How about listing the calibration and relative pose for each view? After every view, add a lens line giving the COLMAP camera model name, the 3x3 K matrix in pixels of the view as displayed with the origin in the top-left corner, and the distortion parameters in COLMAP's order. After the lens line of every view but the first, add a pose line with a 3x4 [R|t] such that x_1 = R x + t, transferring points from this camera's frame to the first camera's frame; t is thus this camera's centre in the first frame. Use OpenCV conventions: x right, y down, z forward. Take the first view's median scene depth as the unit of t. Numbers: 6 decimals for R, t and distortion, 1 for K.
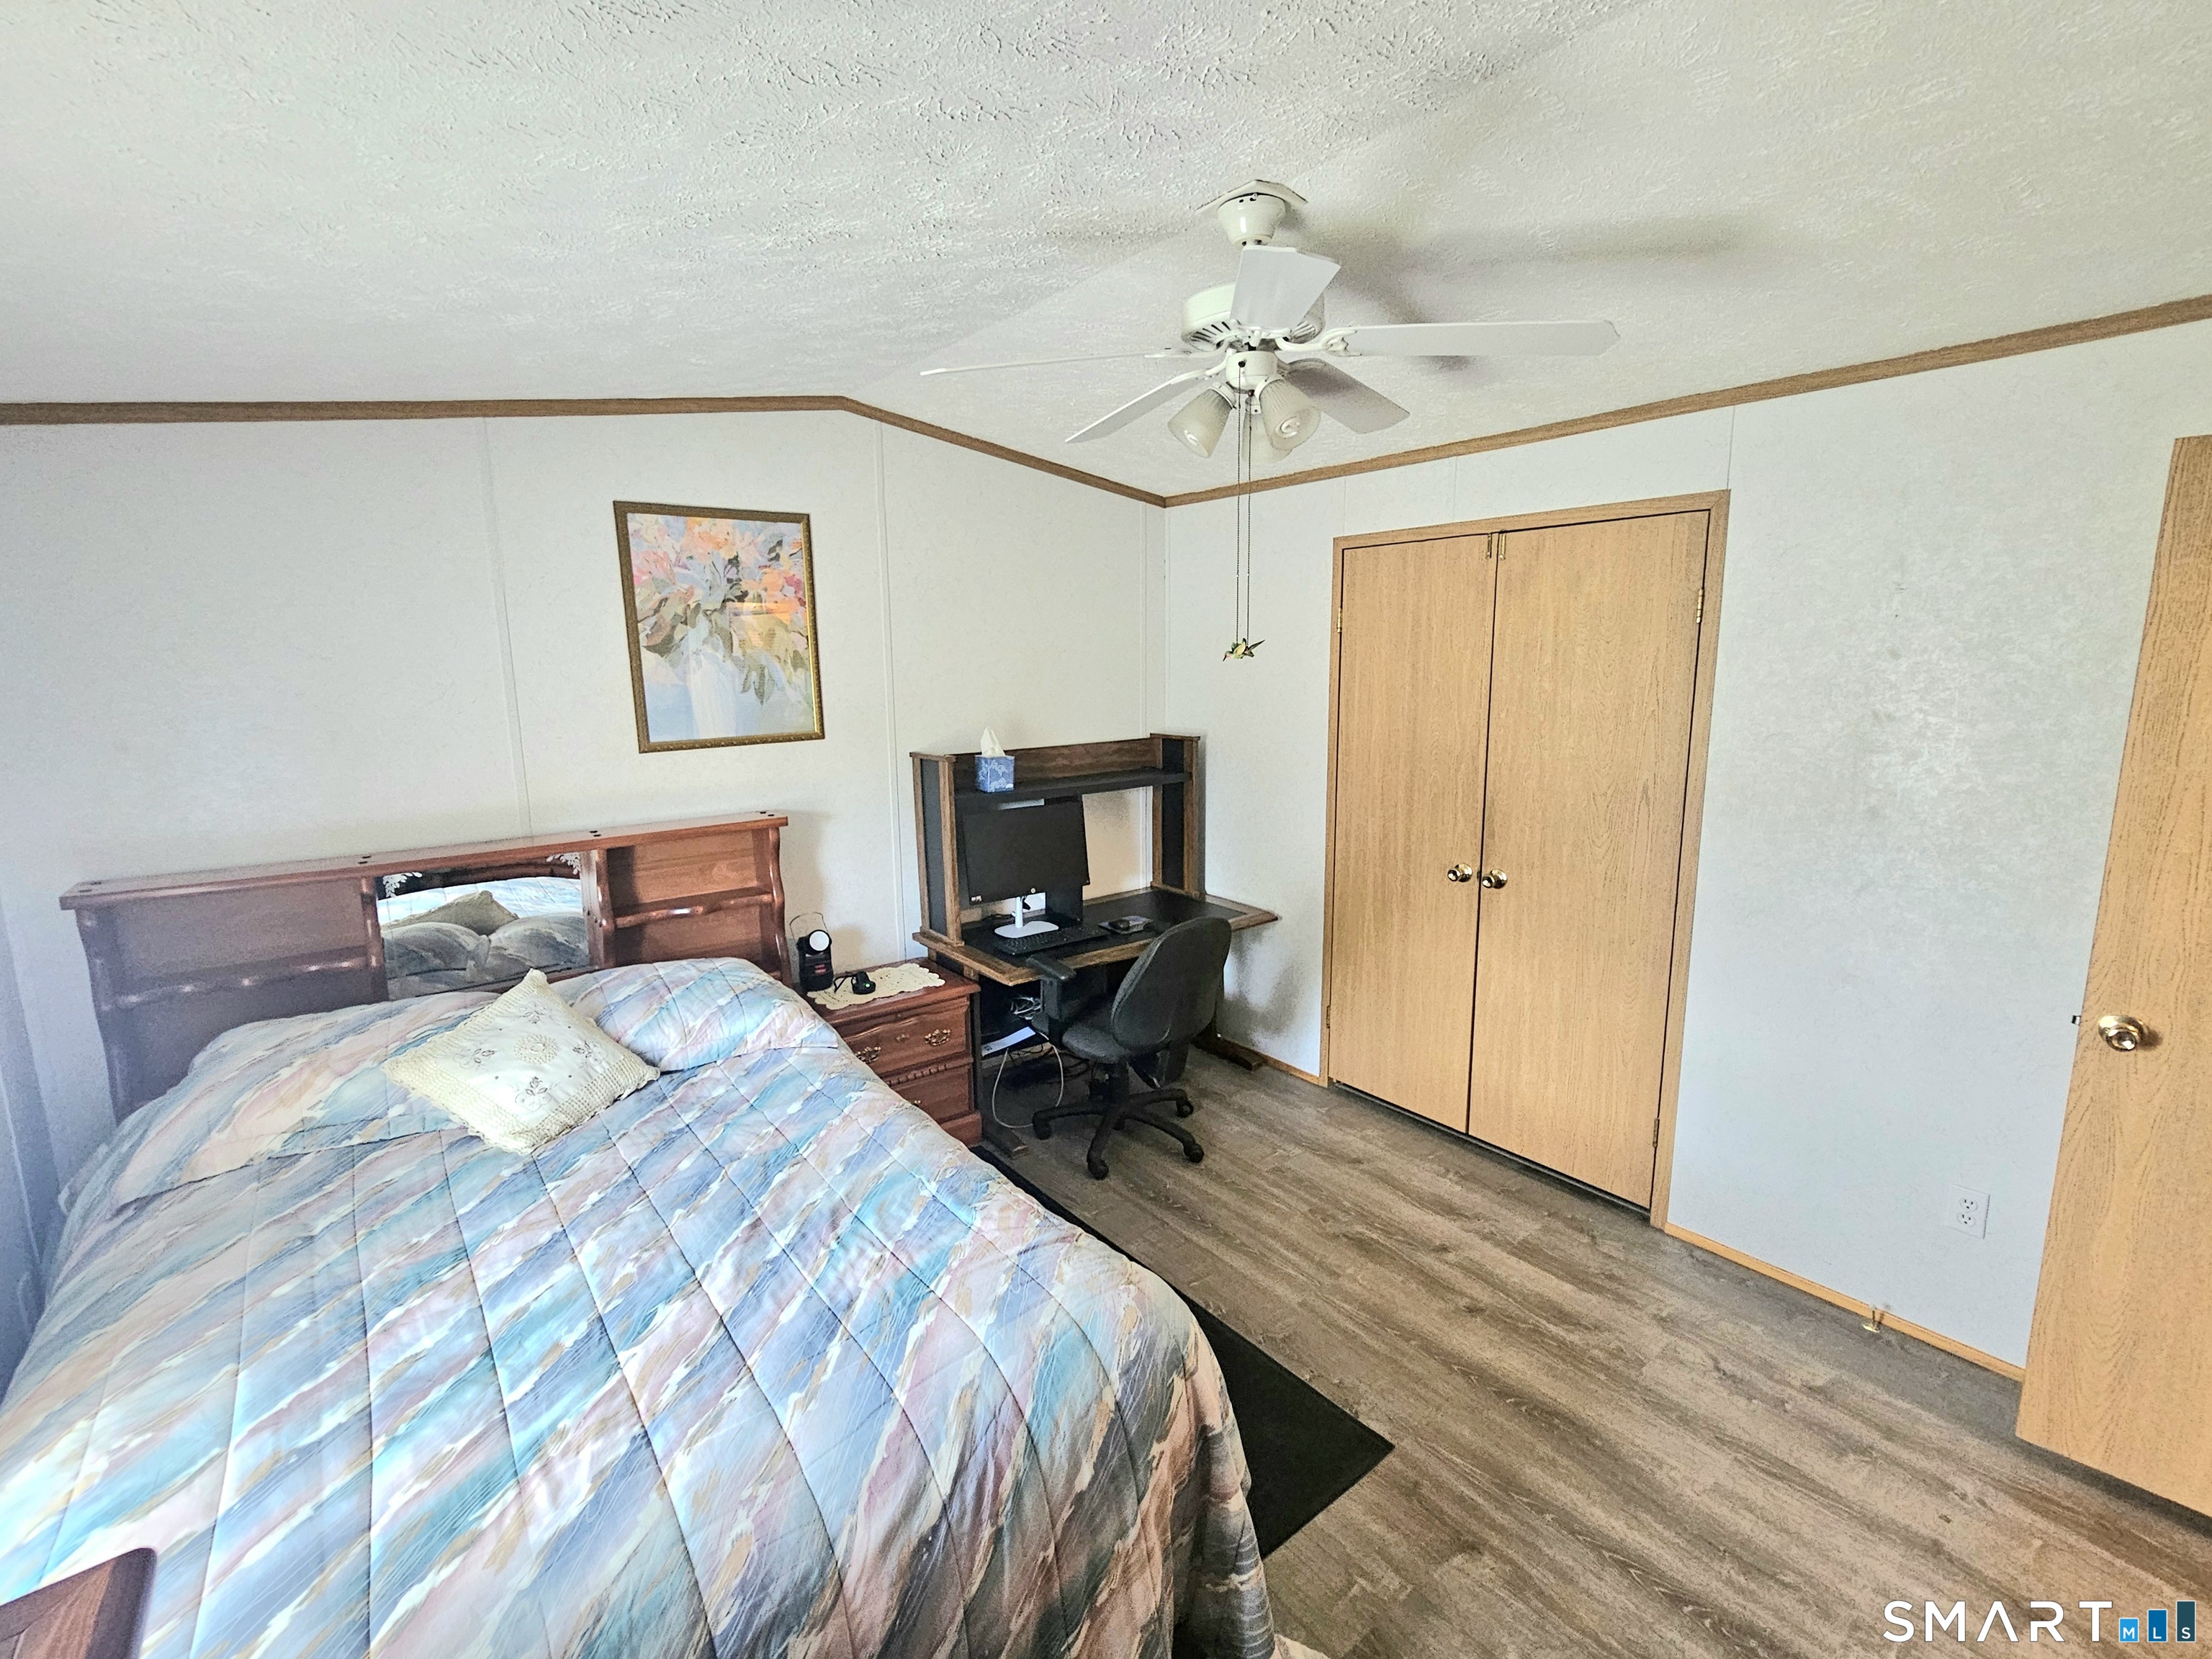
lens RADIAL K [[986.3, 0, 1102.1], [0, 986.3, 822.7], [0, 0, 1]] dist [-0.000727, 0.000263]
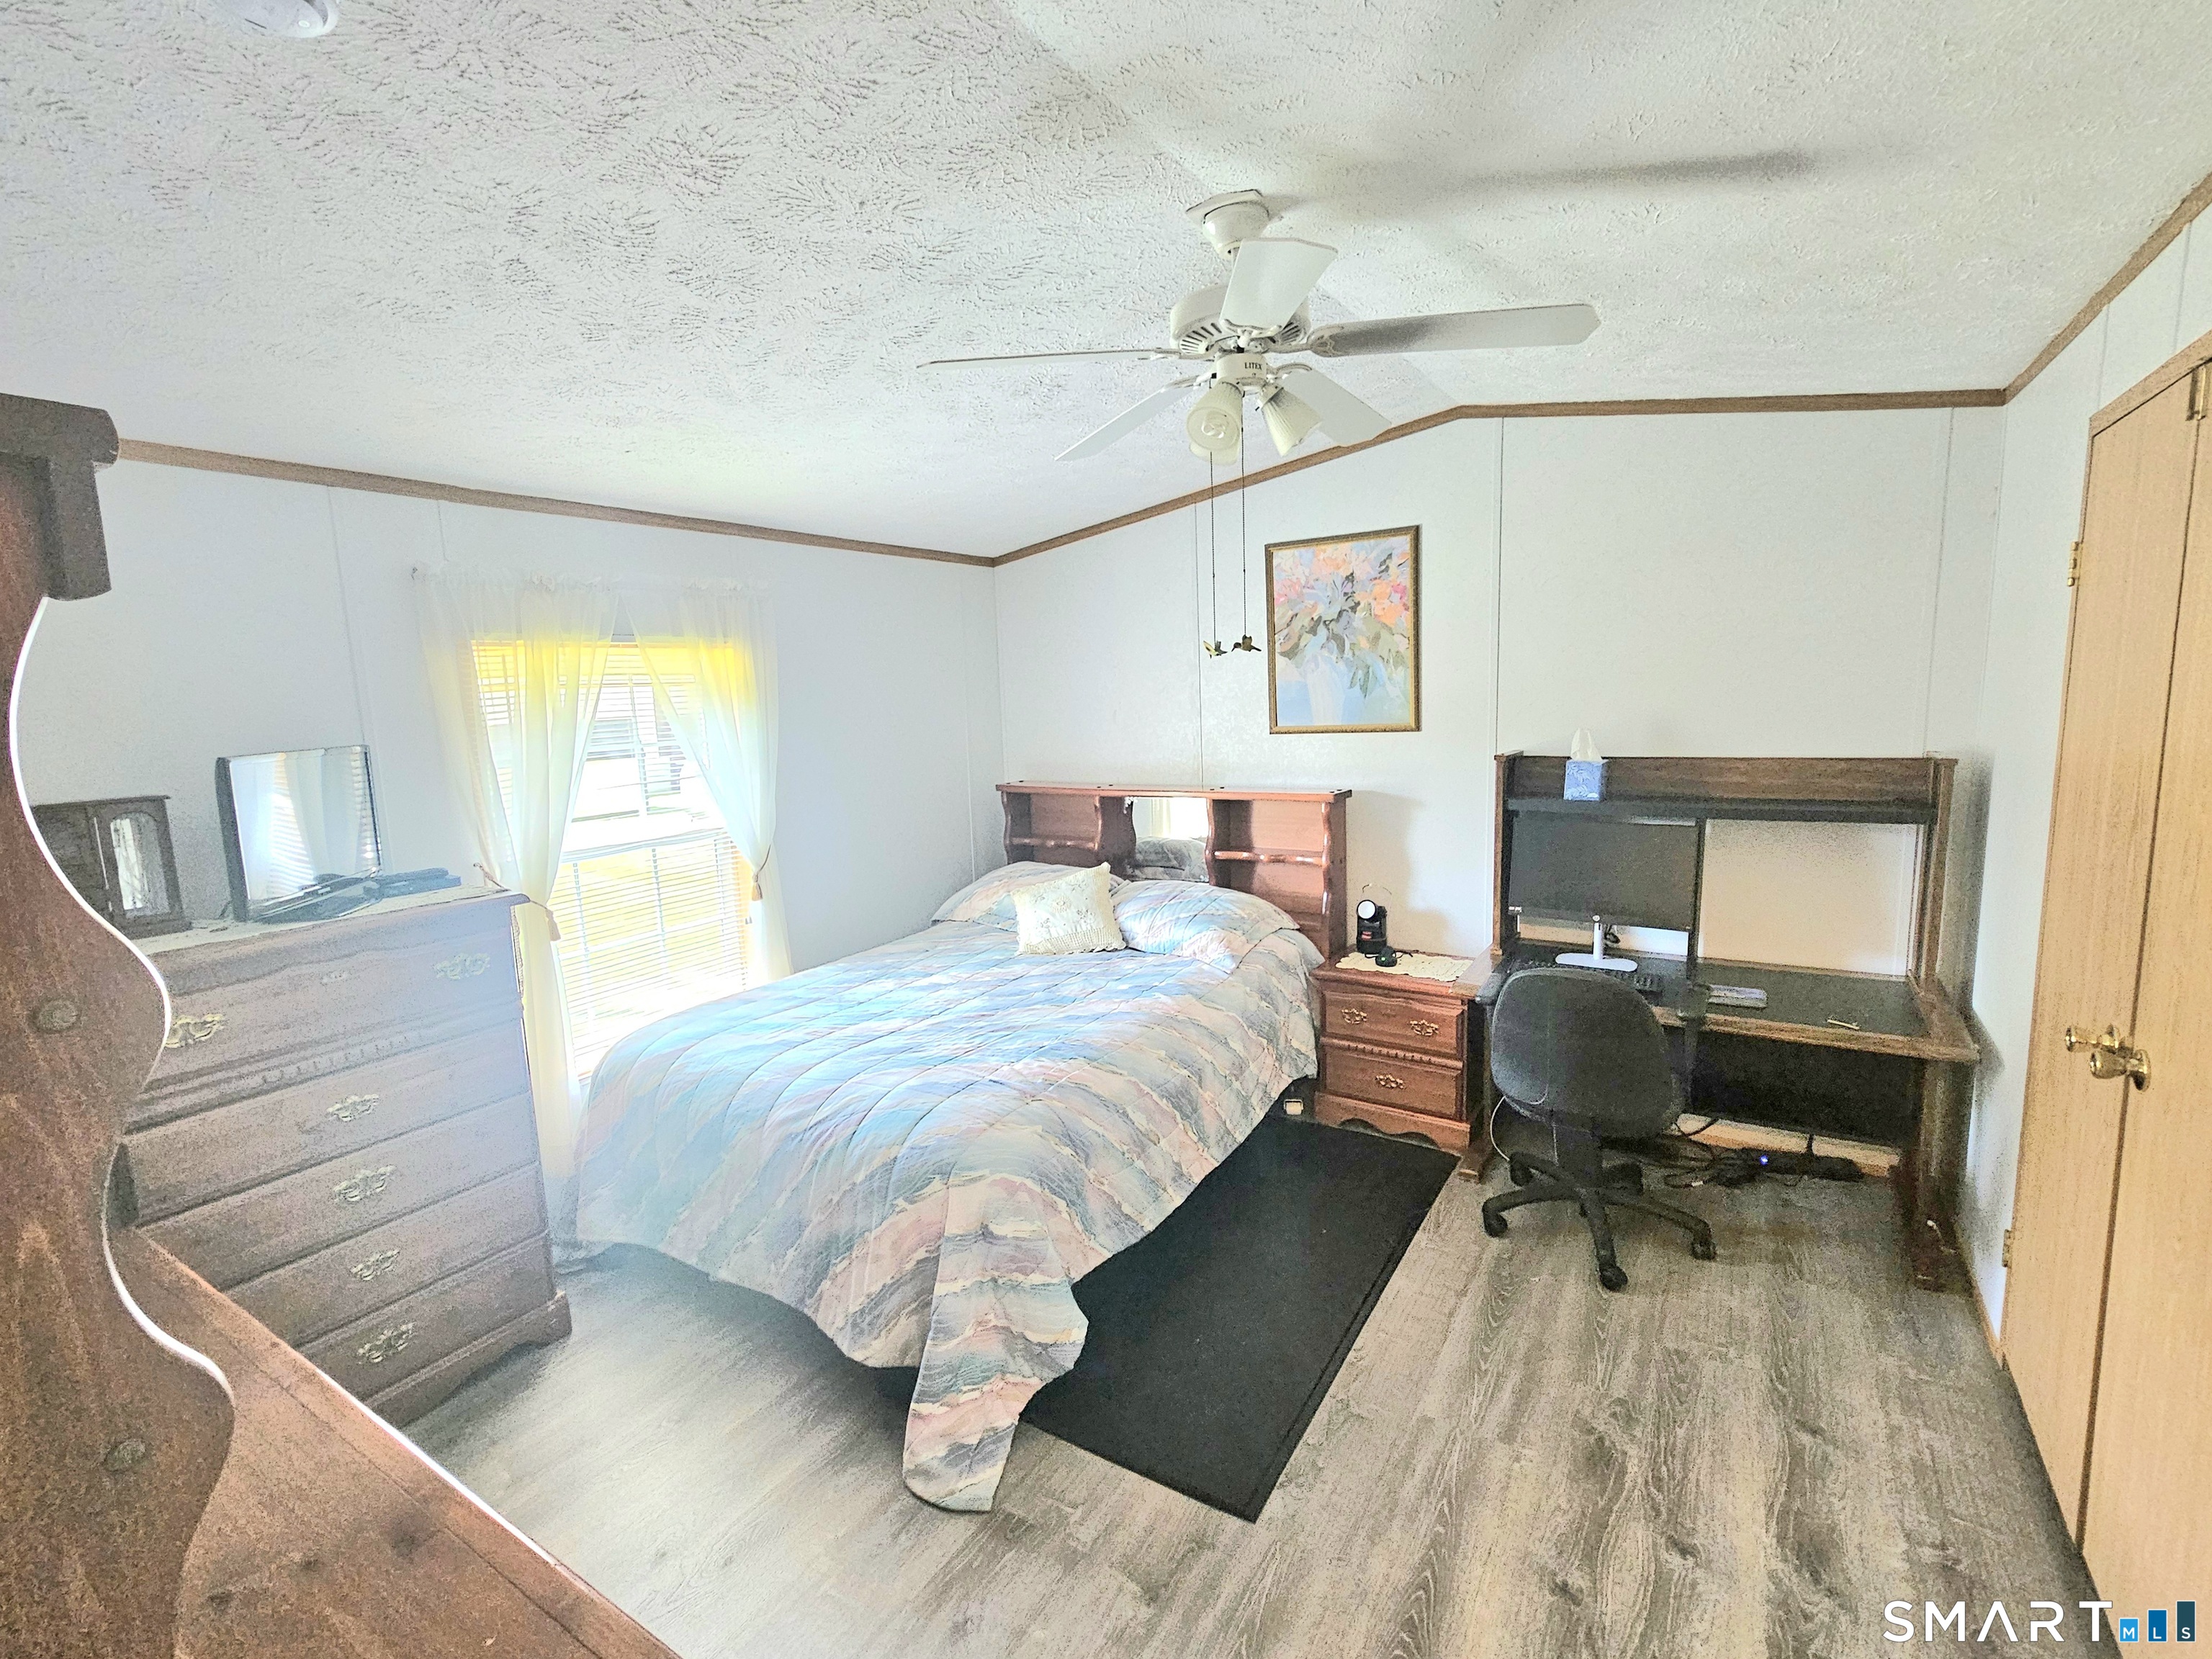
lens RADIAL K [[986.3, 0, 1102.1], [0, 986.3, 822.7], [0, 0, 1]] dist [-0.000727, 0.000263]
pose [[0.337902, 0.131506, -0.931949, 0.676122], [-0.127051, 0.987500, 0.093280, -0.046533], [0.932567, 0.086886, 0.350386, 0.332350]]
